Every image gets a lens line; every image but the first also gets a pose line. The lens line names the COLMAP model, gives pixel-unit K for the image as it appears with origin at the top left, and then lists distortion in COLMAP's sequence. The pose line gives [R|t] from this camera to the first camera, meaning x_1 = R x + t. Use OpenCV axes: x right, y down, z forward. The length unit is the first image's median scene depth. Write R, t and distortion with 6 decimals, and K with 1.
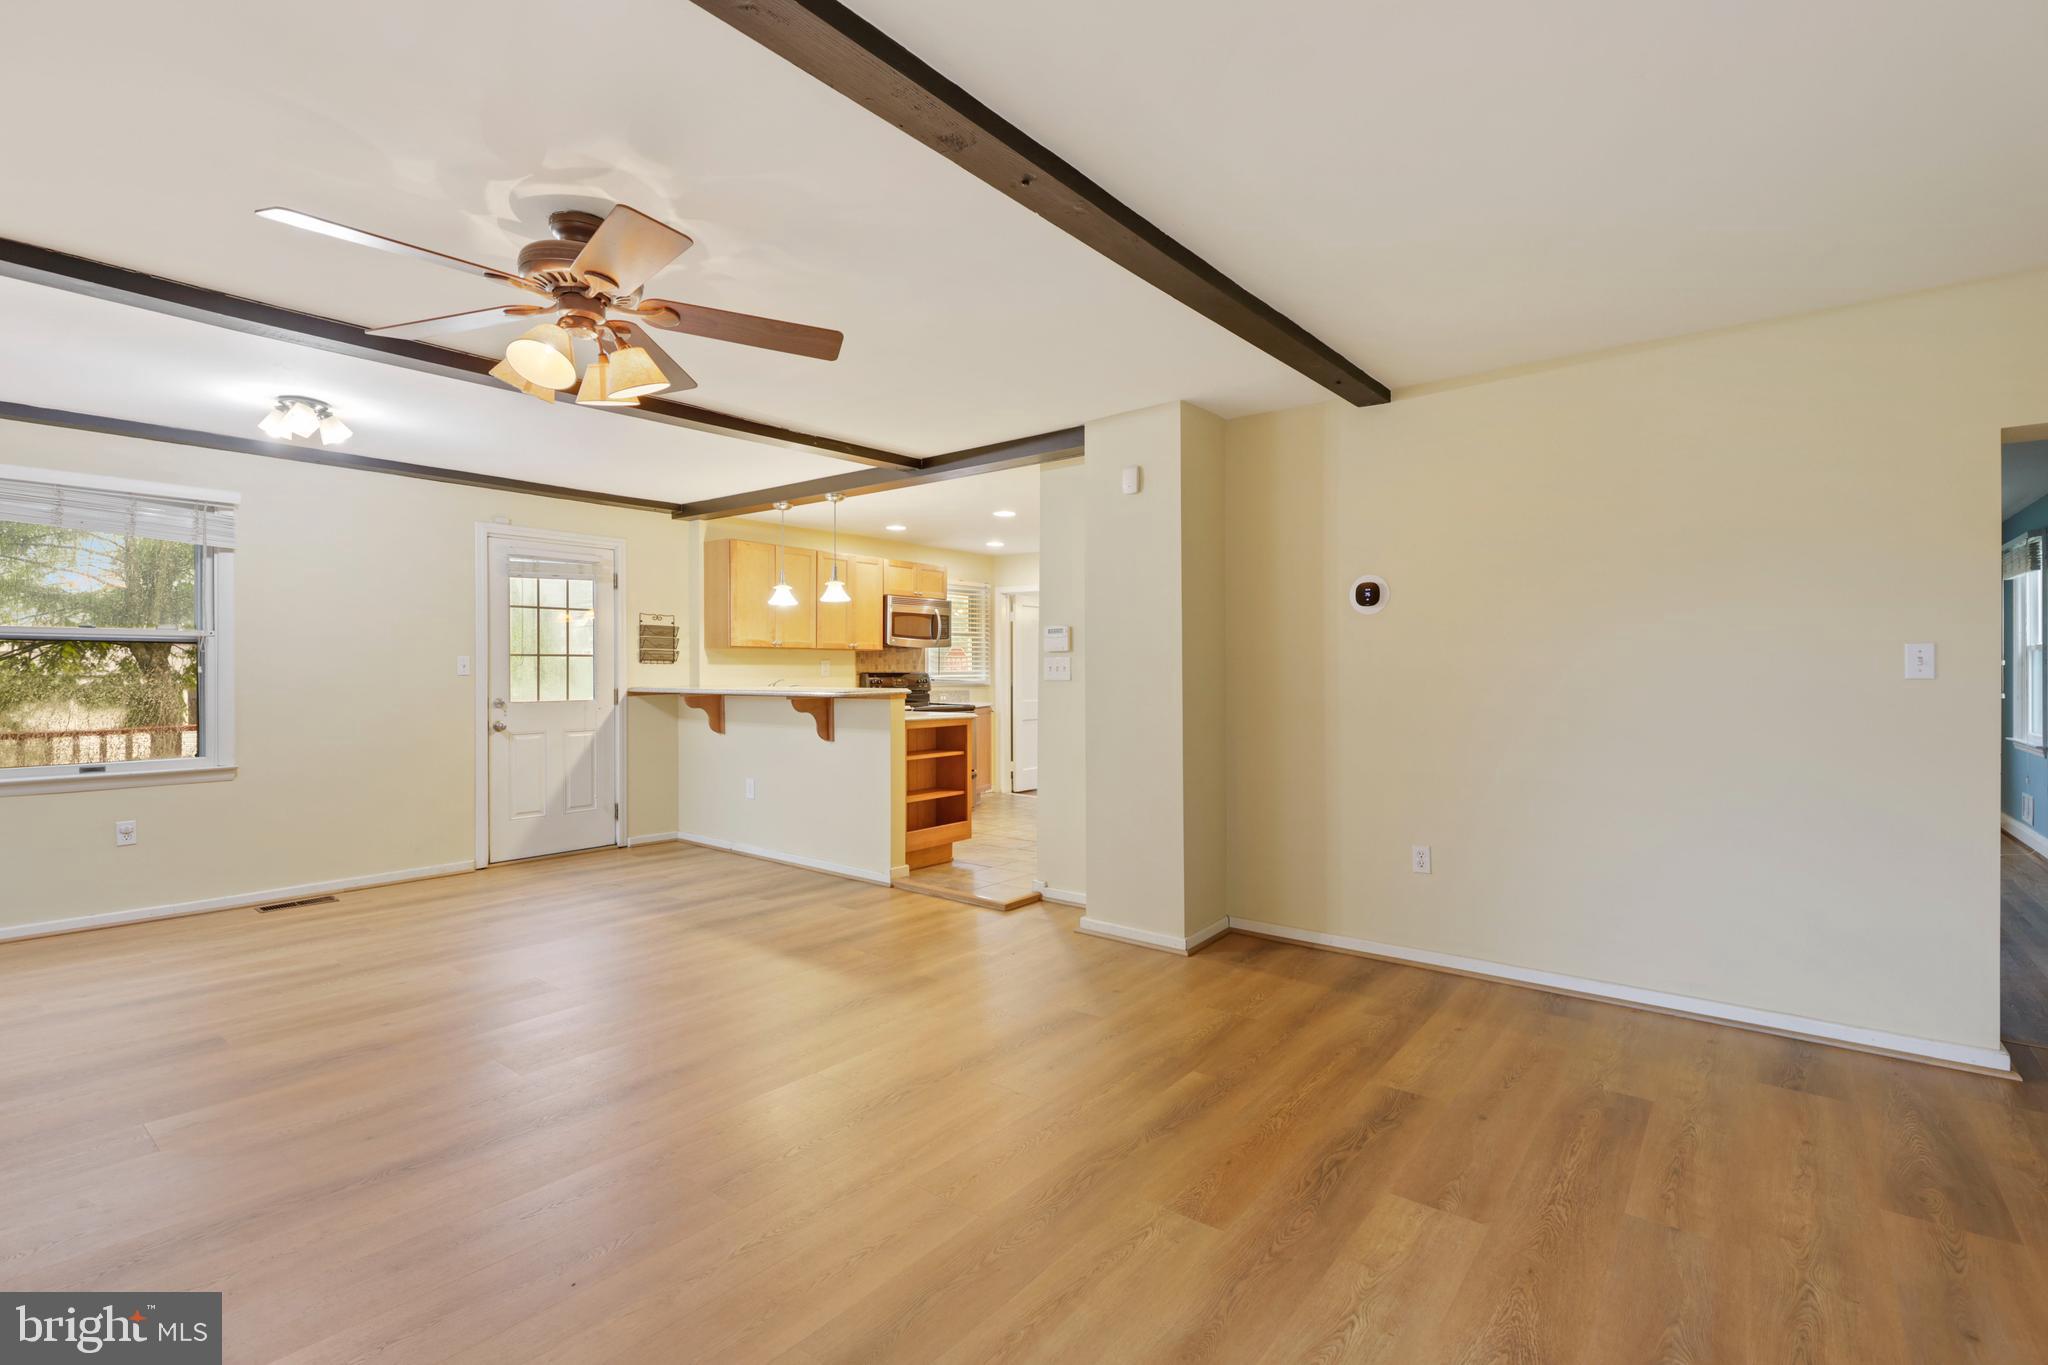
lens RADIAL K [[935.0, 0, 1024.0], [0, 935.0, 673.3], [0, 0, 1]] dist [0.001845, 0.000232]
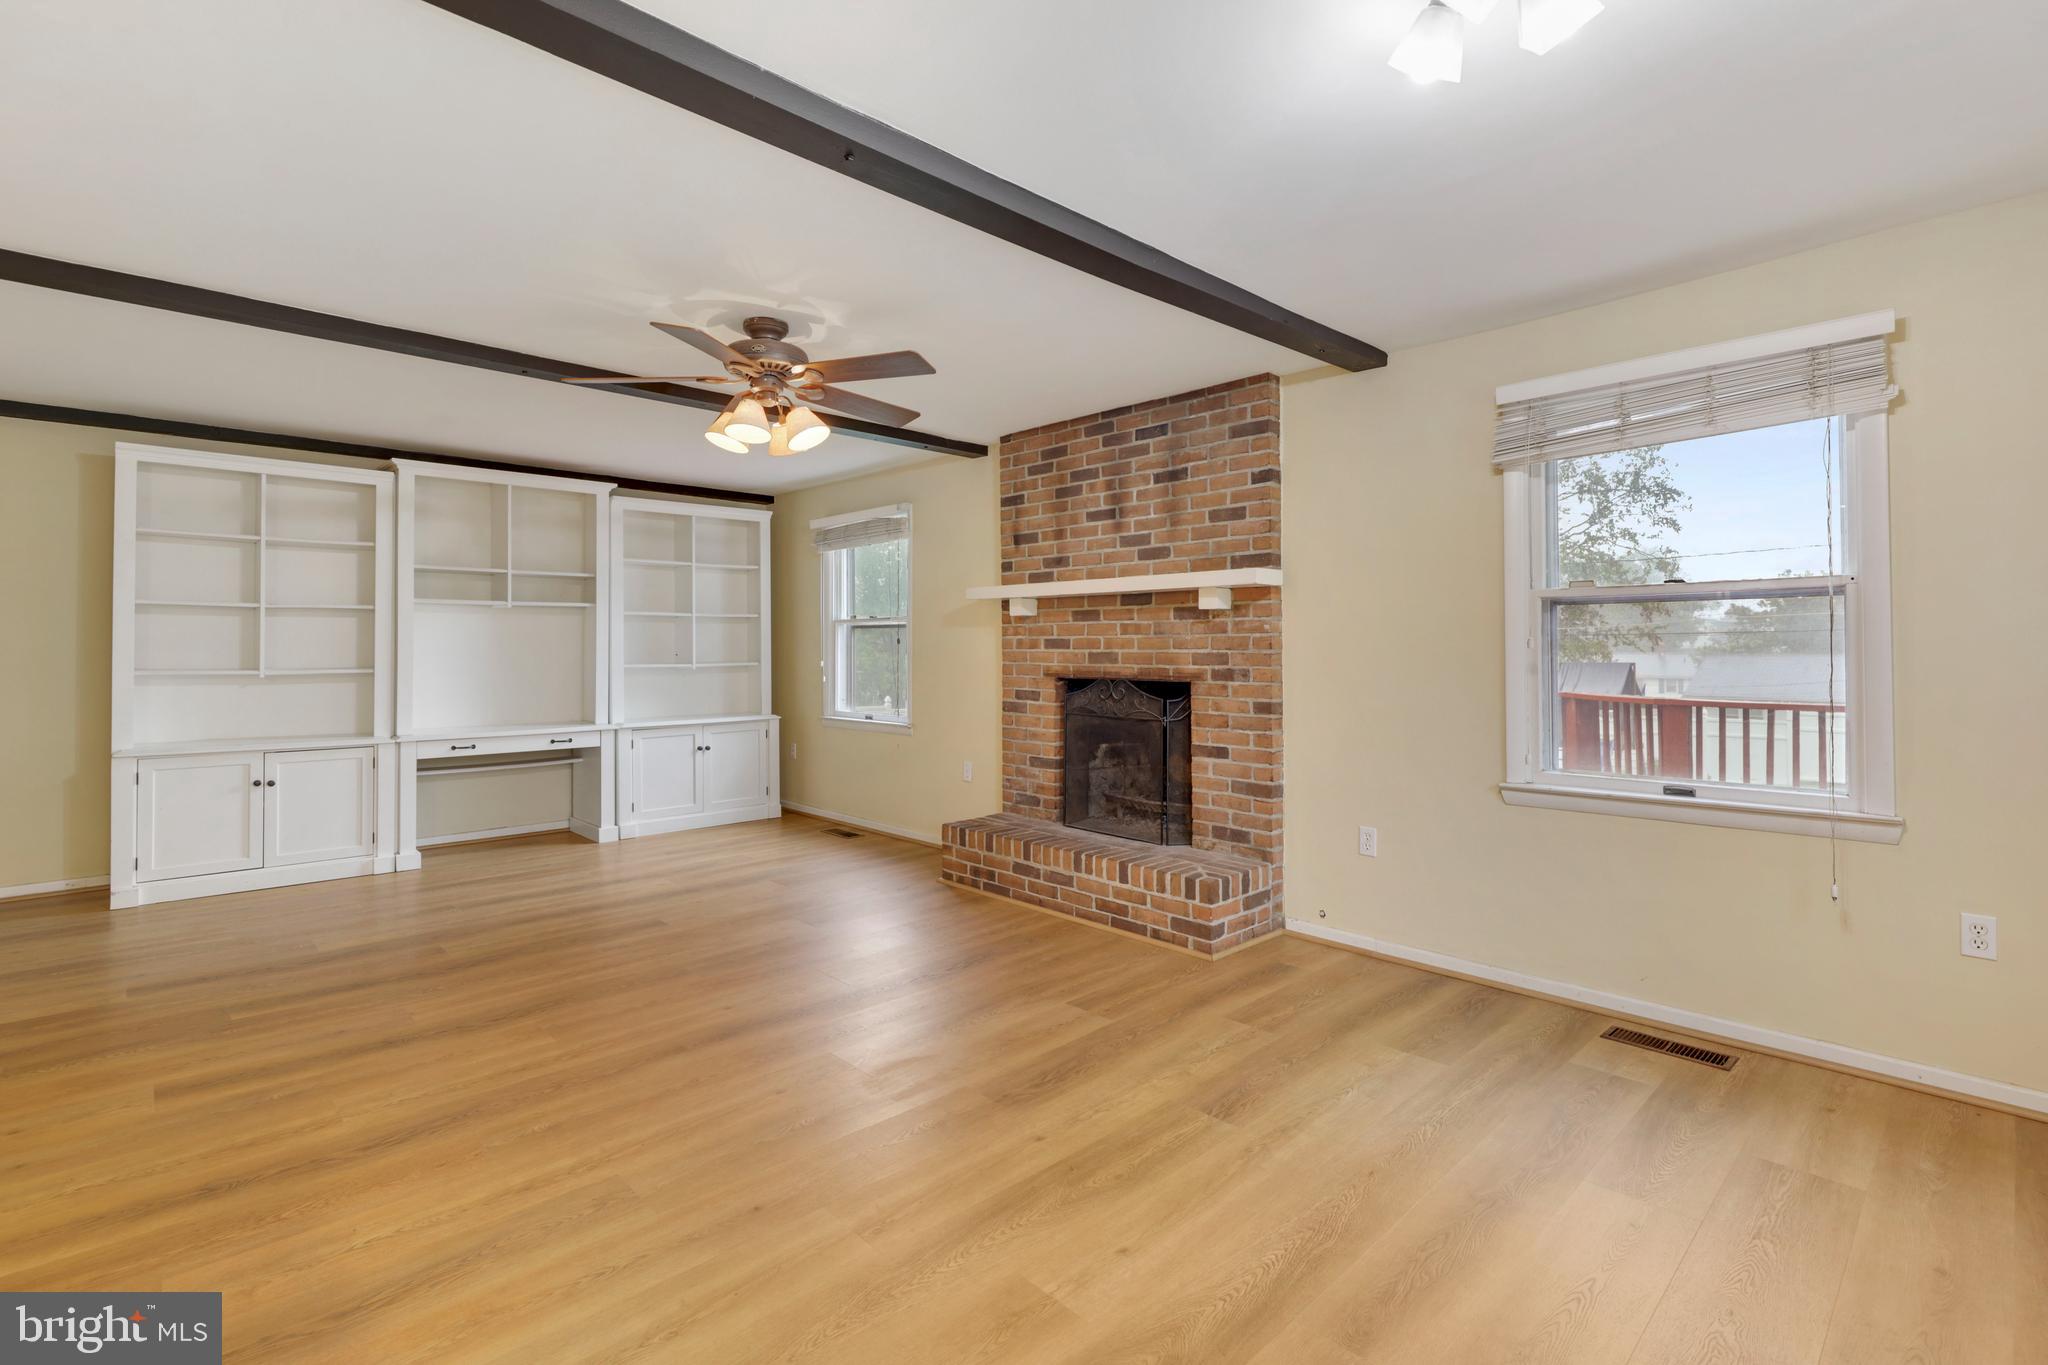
lens RADIAL K [[945.8, 0, 1035.5], [0, 945.8, 635.0], [0, 0, 1]] dist [-0.001302, -0.000556]
pose [[-0.991061, 0.003013, 0.133378, -0.379973], [0.001191, 0.999905, -0.013736, -0.000962], [-0.133406, -0.013454, -0.990970, 0.845247]]
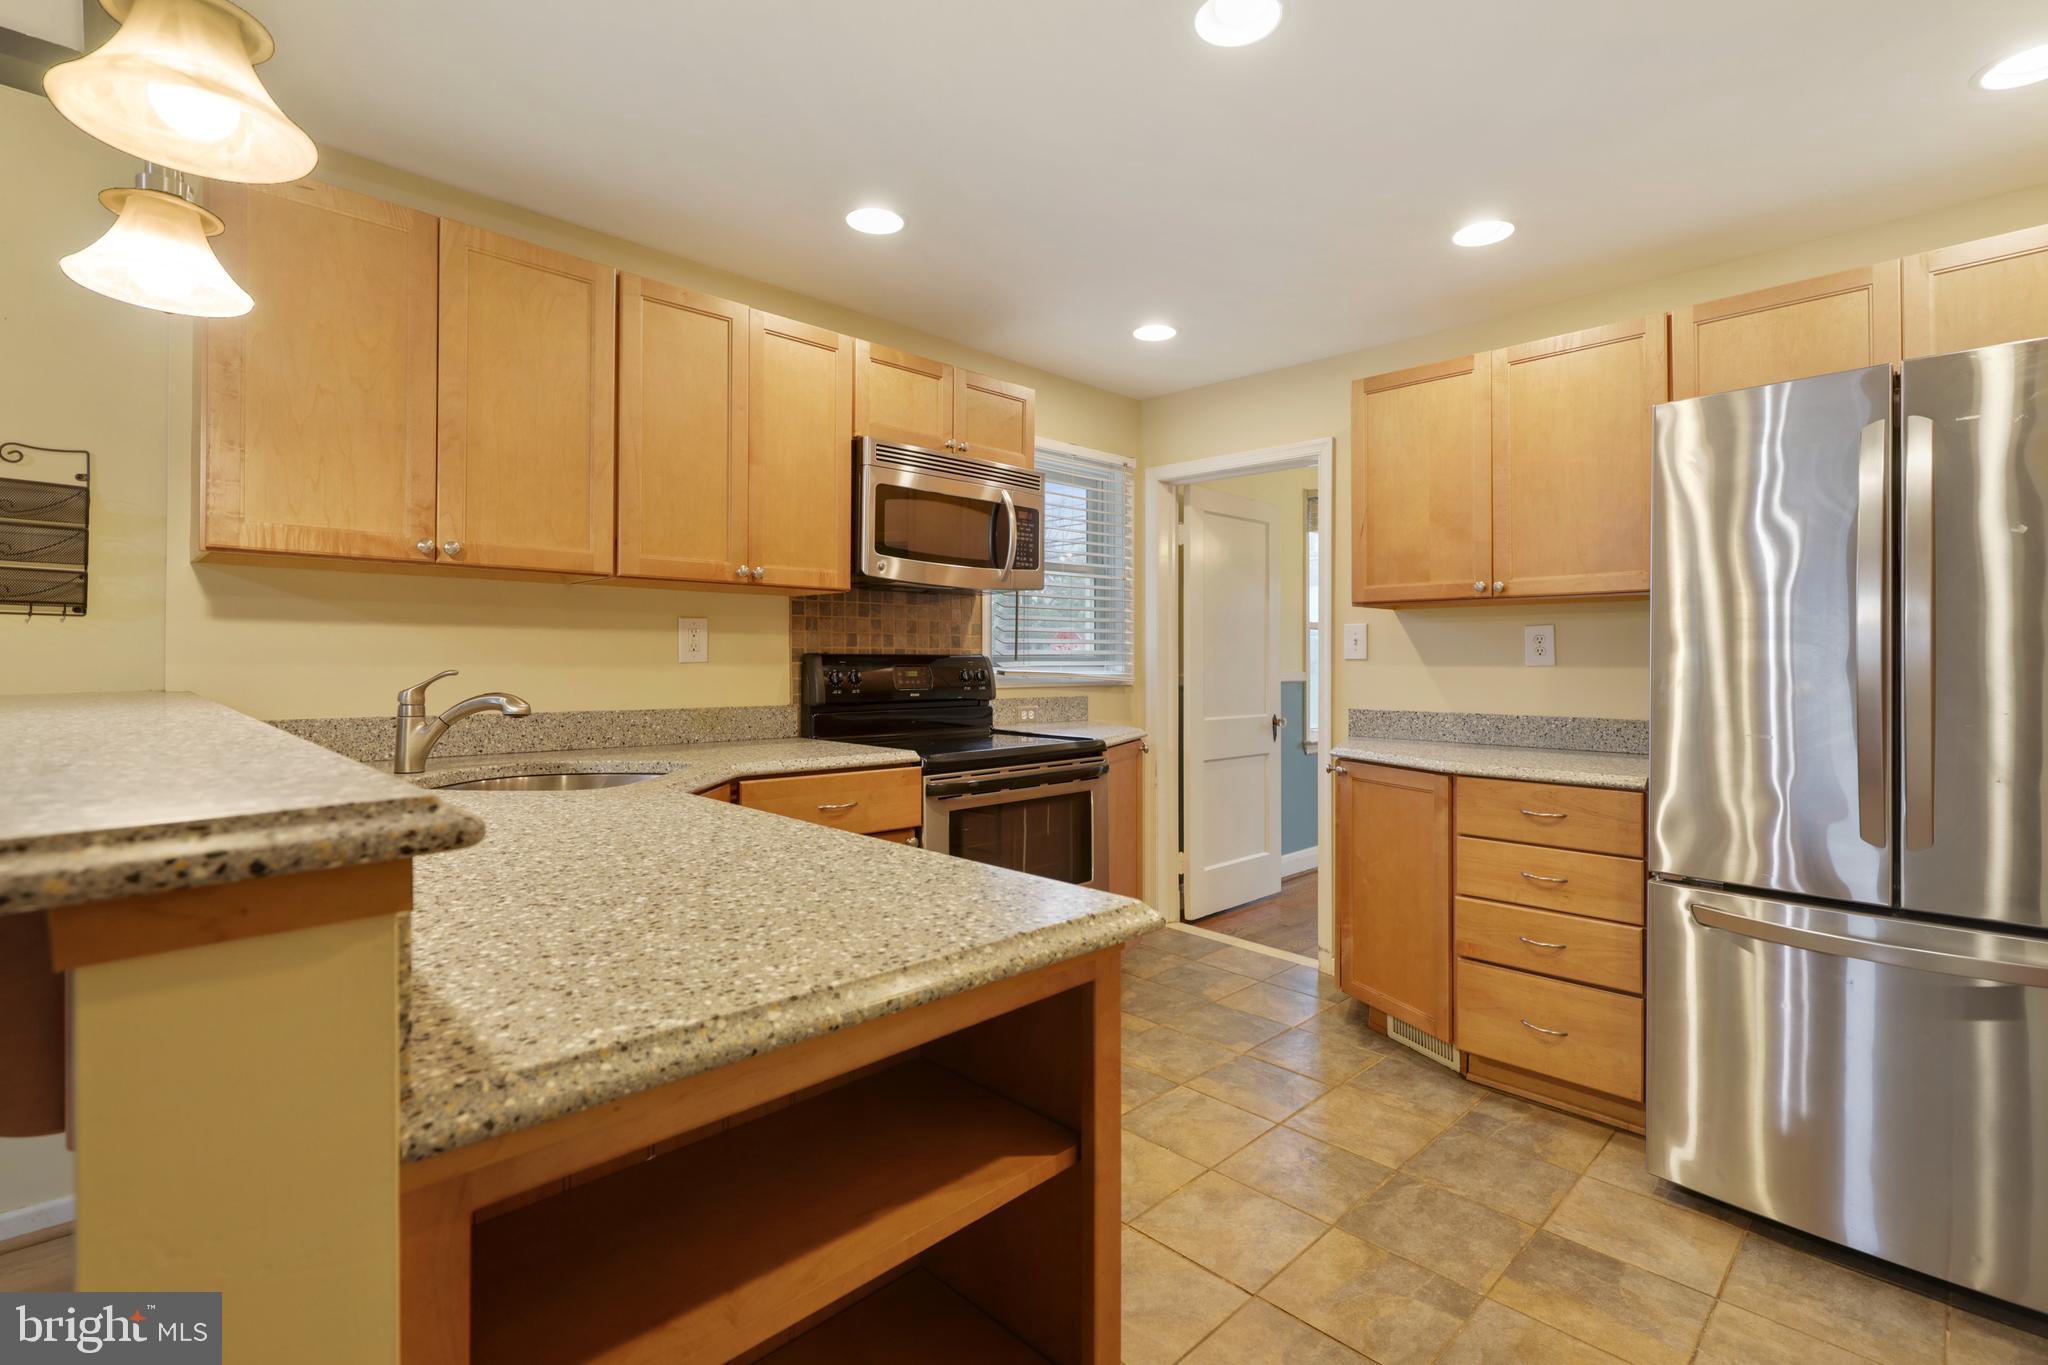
lens RADIAL K [[932.1, 0, 1023.2], [0, 932.1, 646.3], [0, 0, 1]] dist [-0.000557, -0.000963]
pose [[0.992292, 0.001576, -0.123912, -0.046290], [-0.004012, 0.999804, -0.019411, 0.004044], [0.123857, 0.019759, 0.992103, 0.750884]]
